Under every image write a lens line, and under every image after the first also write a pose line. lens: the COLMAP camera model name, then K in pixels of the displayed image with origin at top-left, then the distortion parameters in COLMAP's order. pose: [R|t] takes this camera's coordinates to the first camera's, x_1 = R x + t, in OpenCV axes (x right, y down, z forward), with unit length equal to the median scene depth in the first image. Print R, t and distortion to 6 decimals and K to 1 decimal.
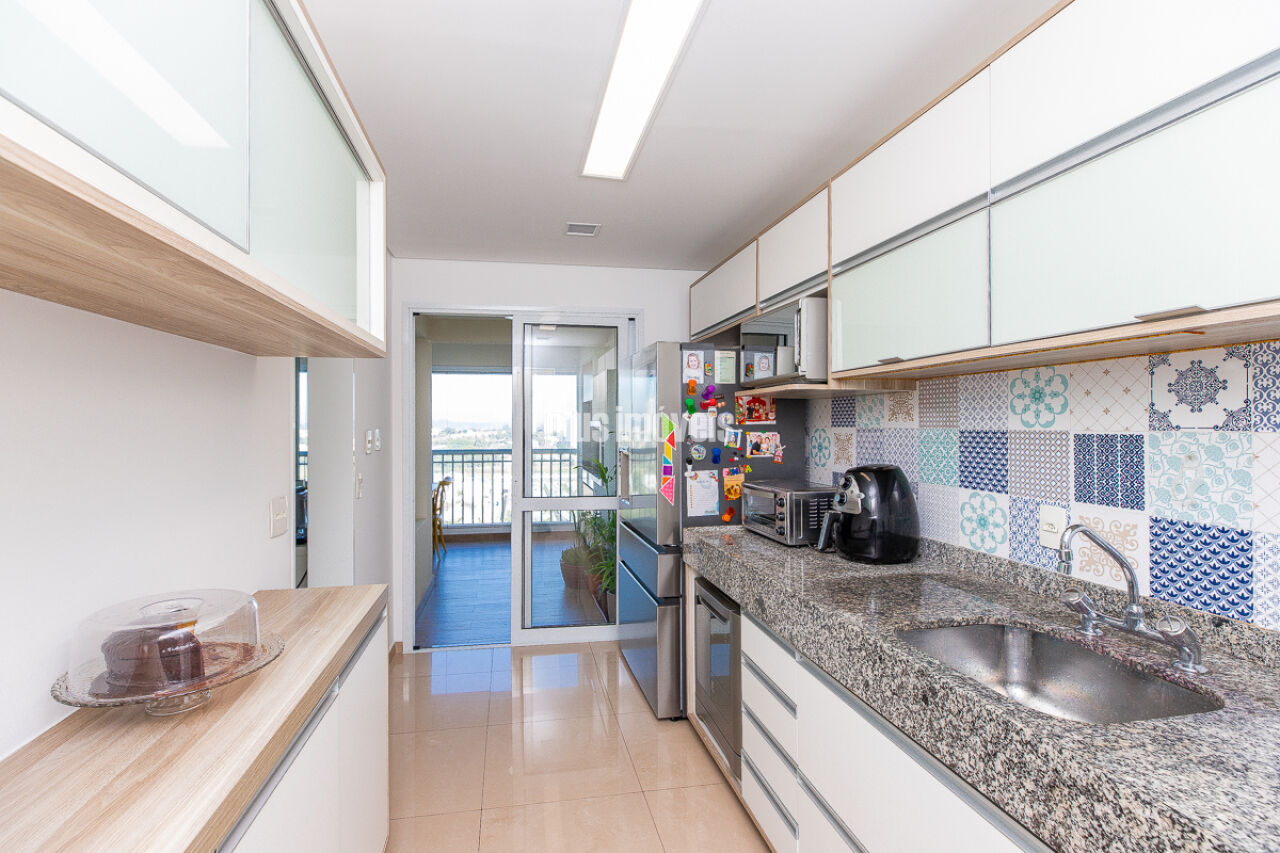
lens RADIAL K [[592.4, 0, 615.5], [0, 592.4, 419.0], [0, 0, 1]] dist [0.000771, 0.000043]
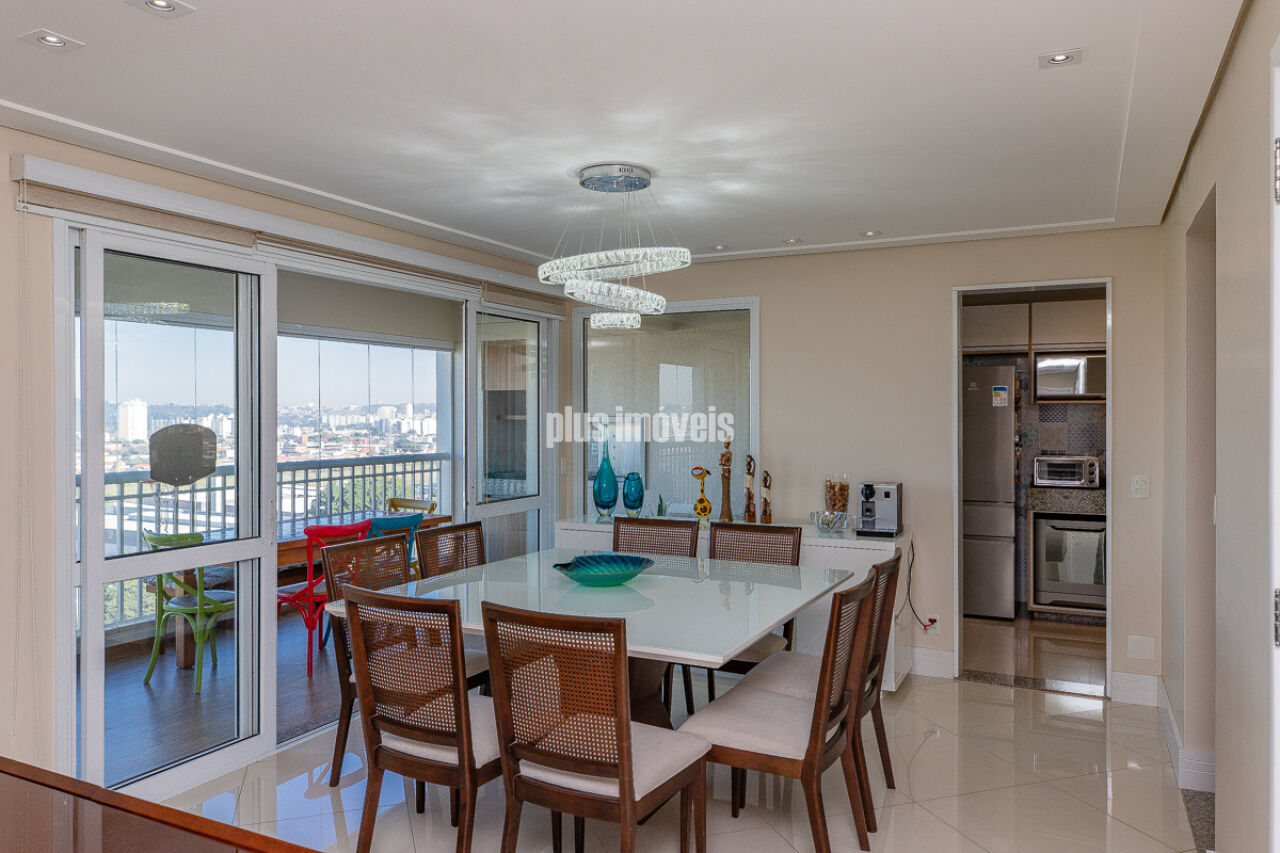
lens RADIAL K [[892.0, 0, 640.0], [0, 892.0, 426.5], [0, 0, 1]] dist [0.003160, 0.002040]
pose [[0.596751, -0.009846, 0.802366, -3.878373], [-0.006635, 0.999830, 0.017205, -0.019538], [-0.802399, -0.015591, 0.596584, 0.693911]]
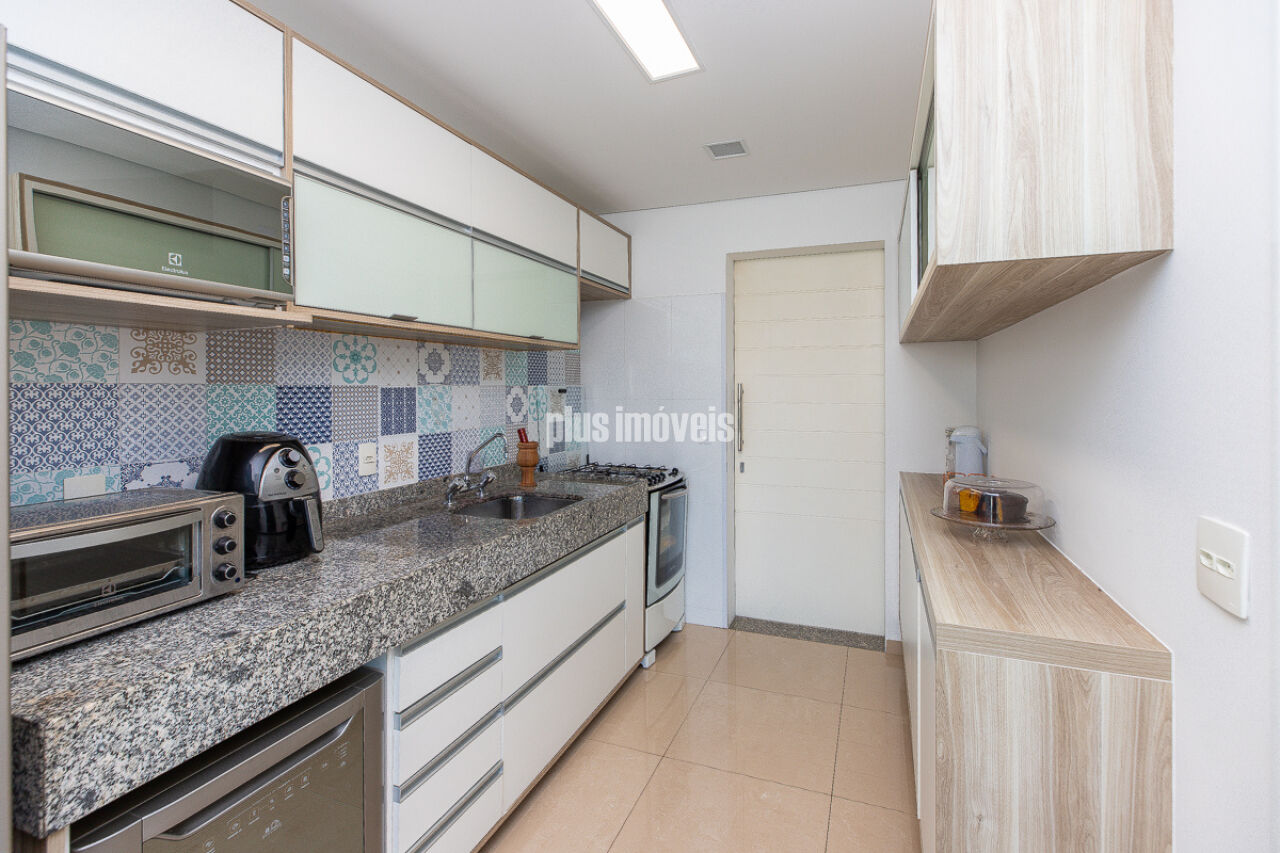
lens RADIAL K [[600.4, 0, 642.2], [0, 600.4, 390.9], [0, 0, 1]] dist [0.000287, -0.000324]
pose [[-0.854605, -0.000348, 0.519278, -0.471336], [-0.002394, 0.999992, -0.003270, 0.034299], [-0.519273, -0.004038, -0.854599, 1.817185]]
